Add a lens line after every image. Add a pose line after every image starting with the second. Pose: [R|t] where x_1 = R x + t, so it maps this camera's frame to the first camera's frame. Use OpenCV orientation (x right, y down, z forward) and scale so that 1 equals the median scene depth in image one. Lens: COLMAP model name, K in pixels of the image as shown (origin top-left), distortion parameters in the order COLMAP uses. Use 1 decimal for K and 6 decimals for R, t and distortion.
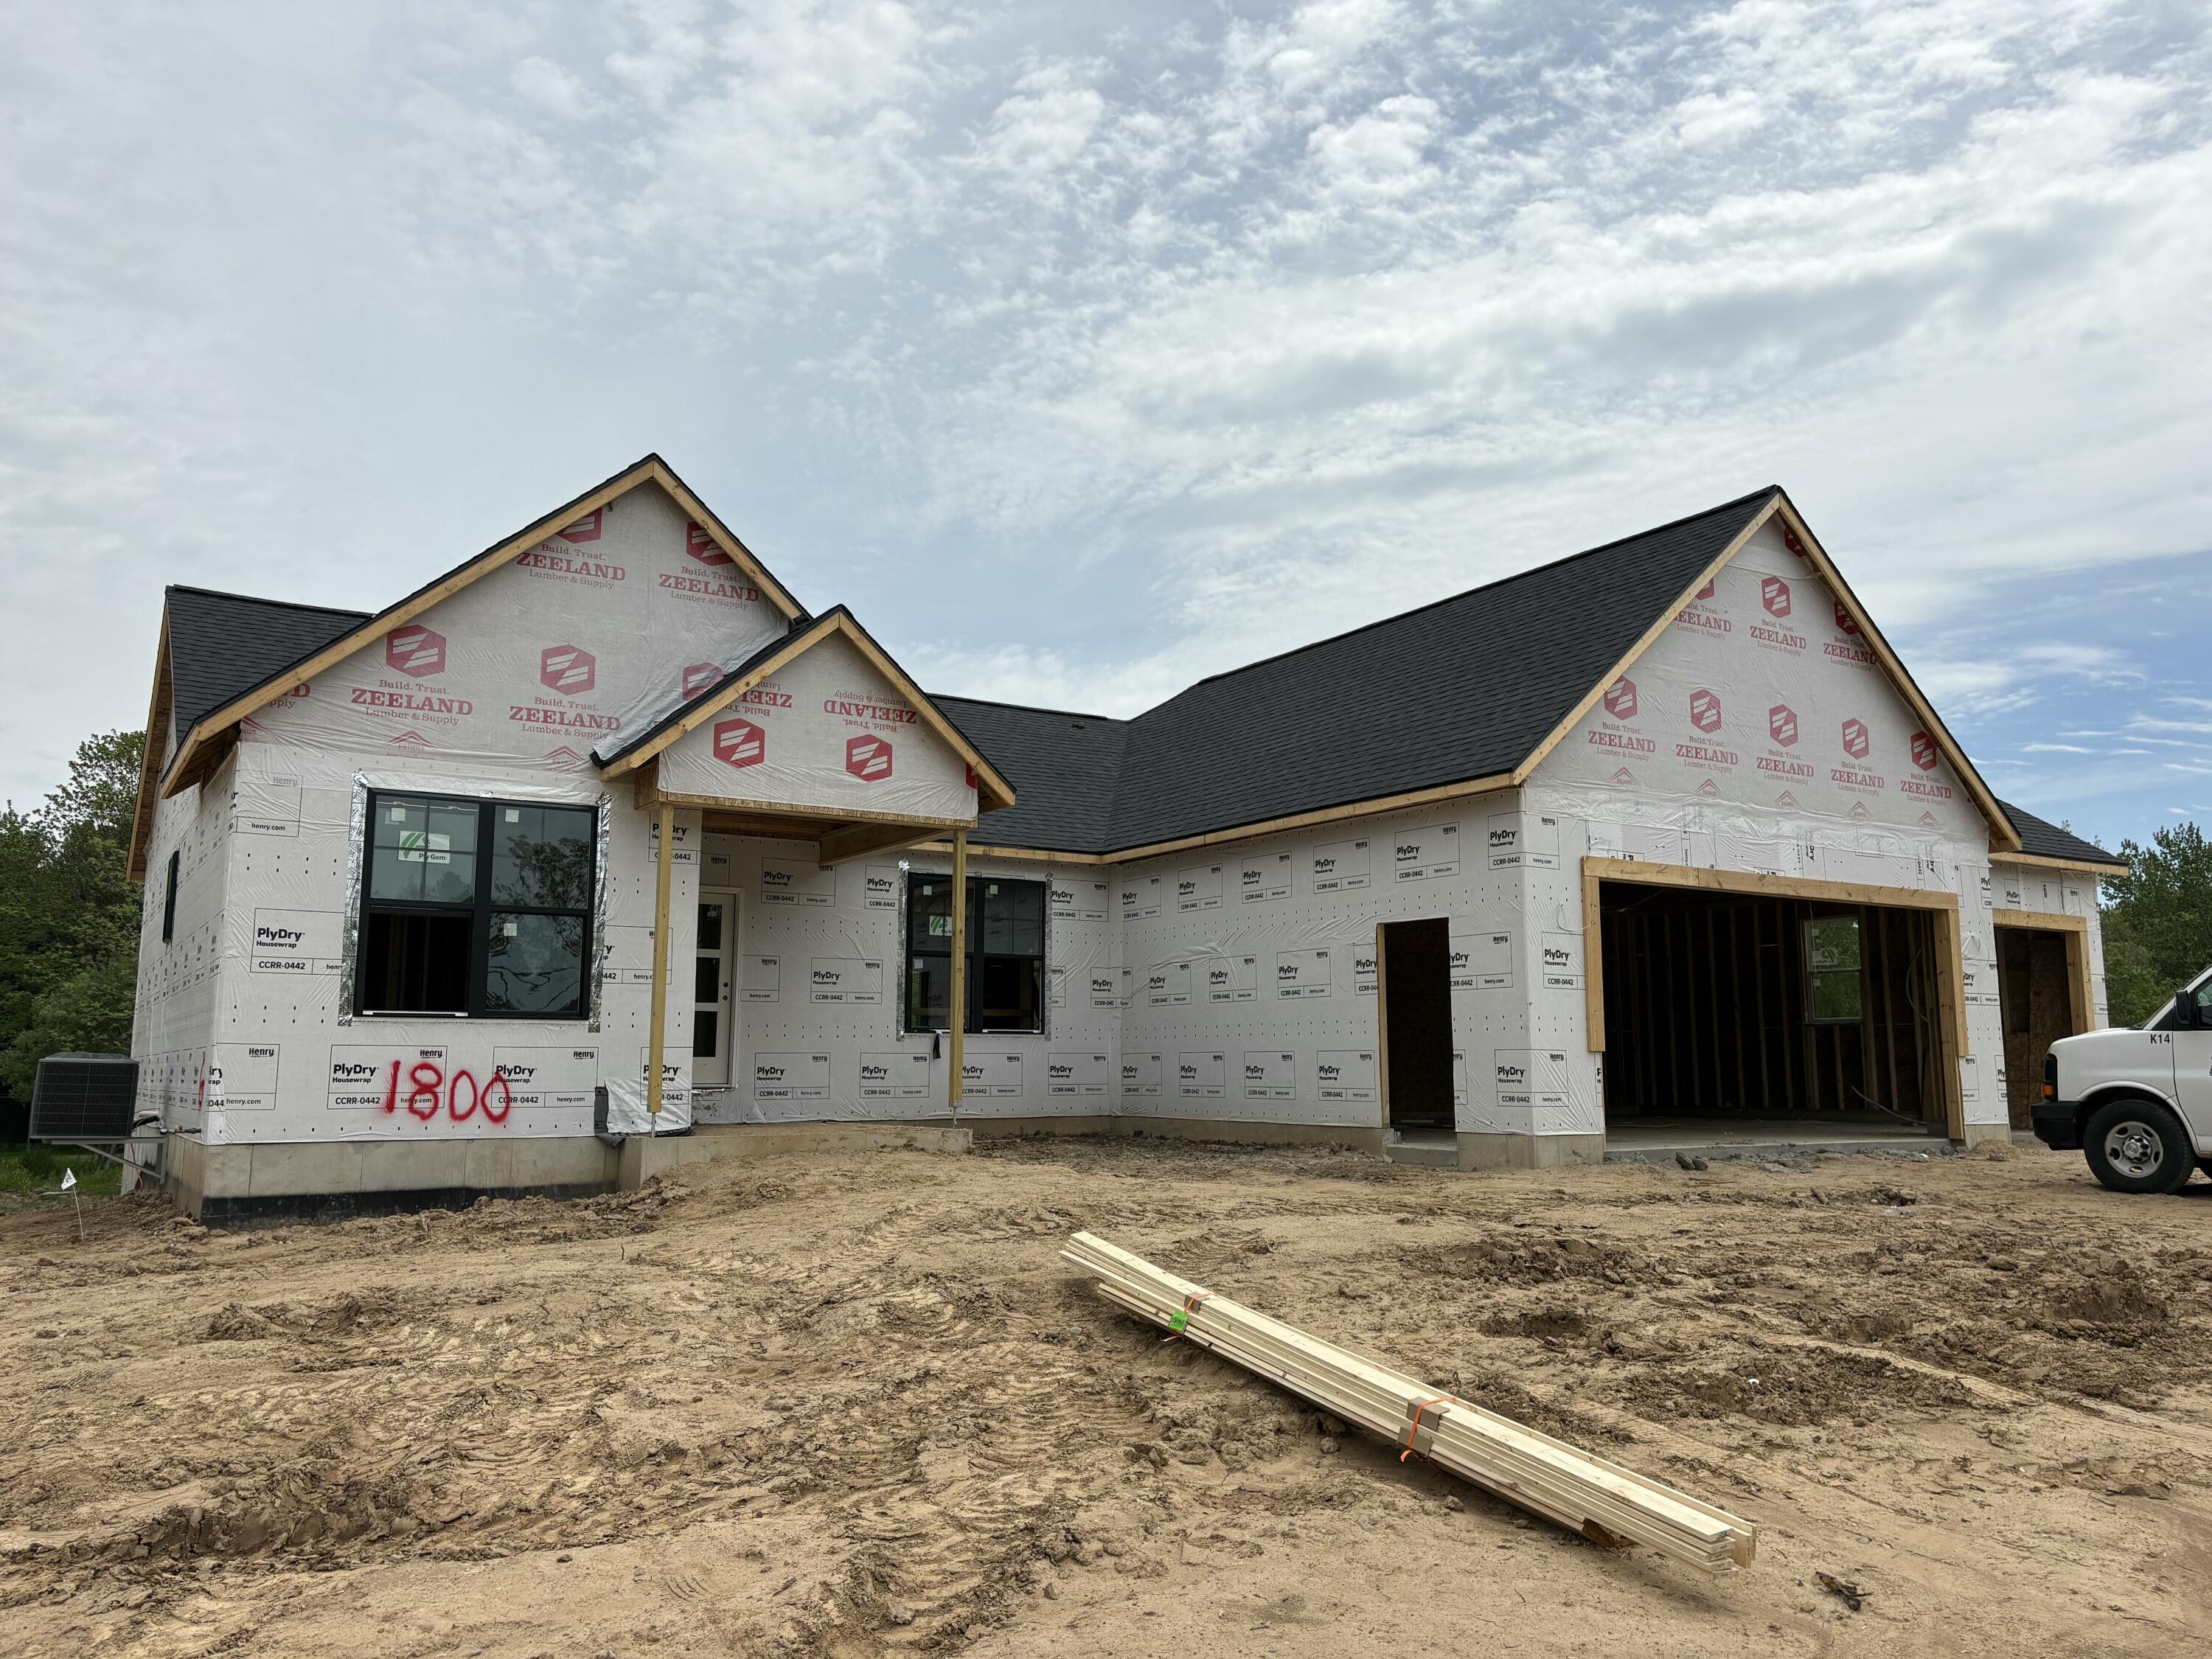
lens RADIAL K [[1623.4, 0, 1106.0], [0, 1623.4, 829.5], [0, 0, 1]] dist [0.001097, -0.002296]
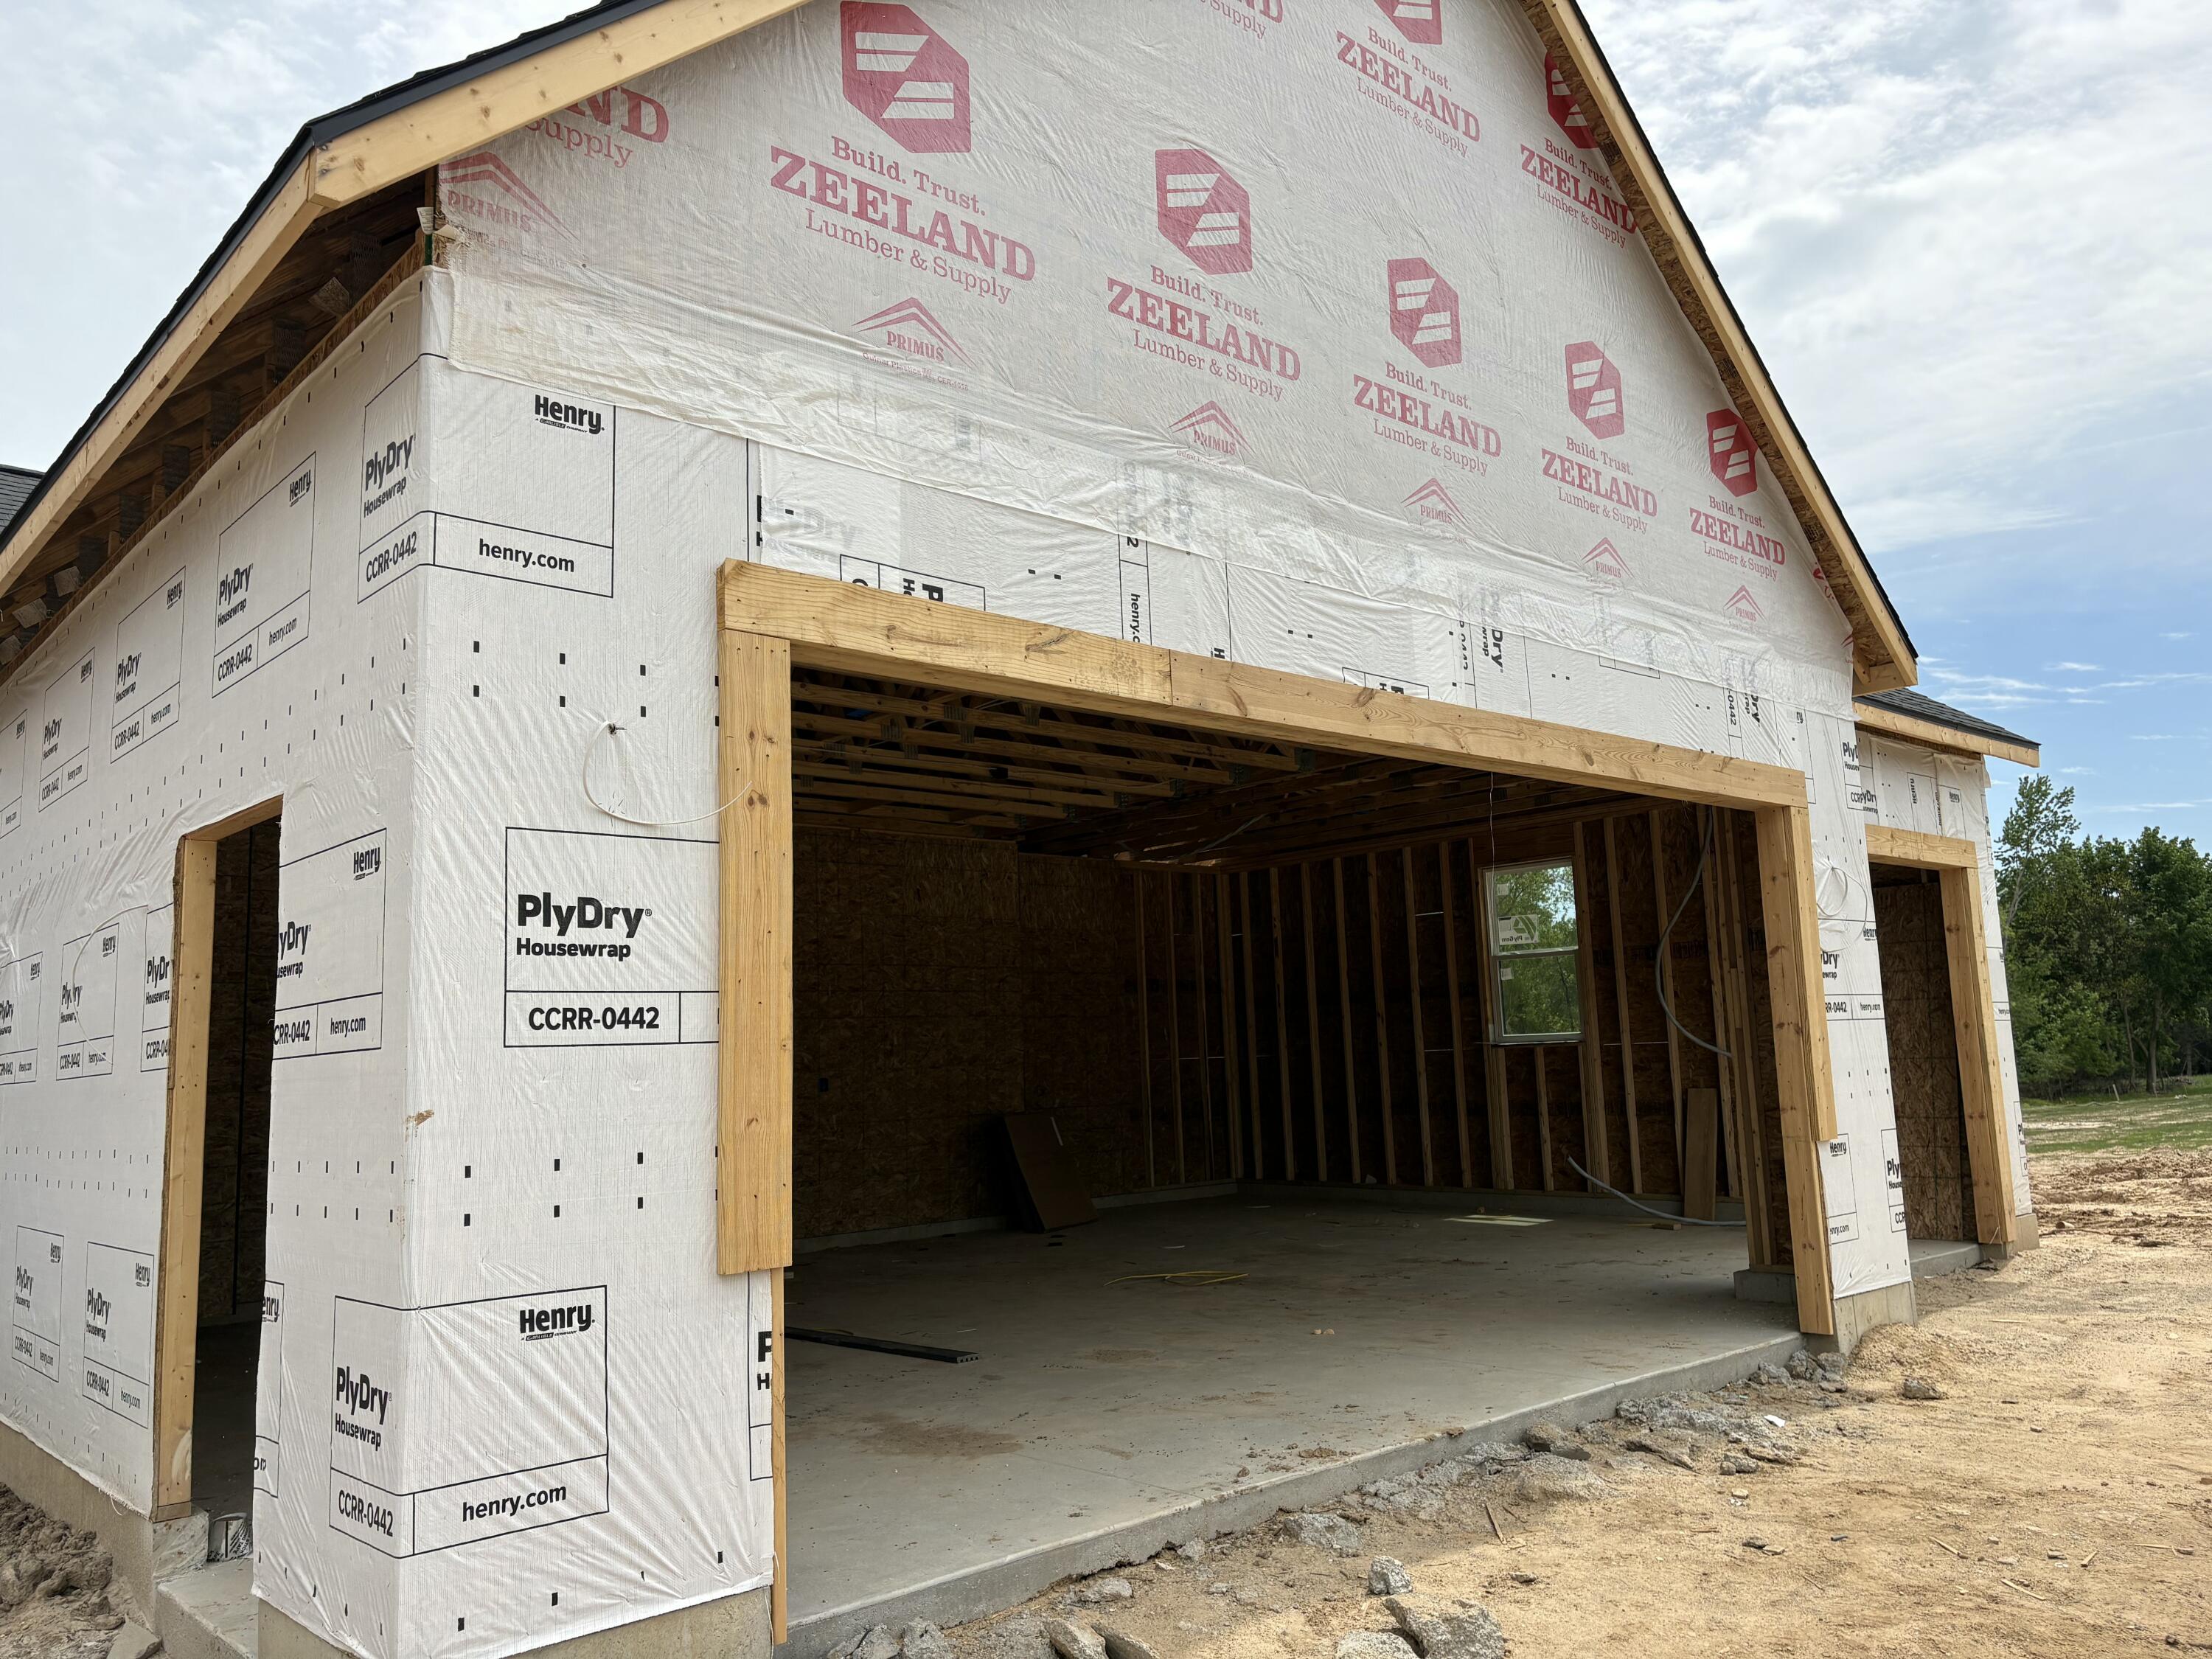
lens RADIAL K [[1652.7, 0, 1136.3], [0, 1652.7, 863.6], [0, 0, 1]] dist [0.014185, -0.000983]
pose [[0.981234, -0.016452, 0.192117, 0.269843], [0.012312, 0.999666, 0.022722, 0.054737], [-0.192426, -0.019931, 0.981109, 0.619445]]
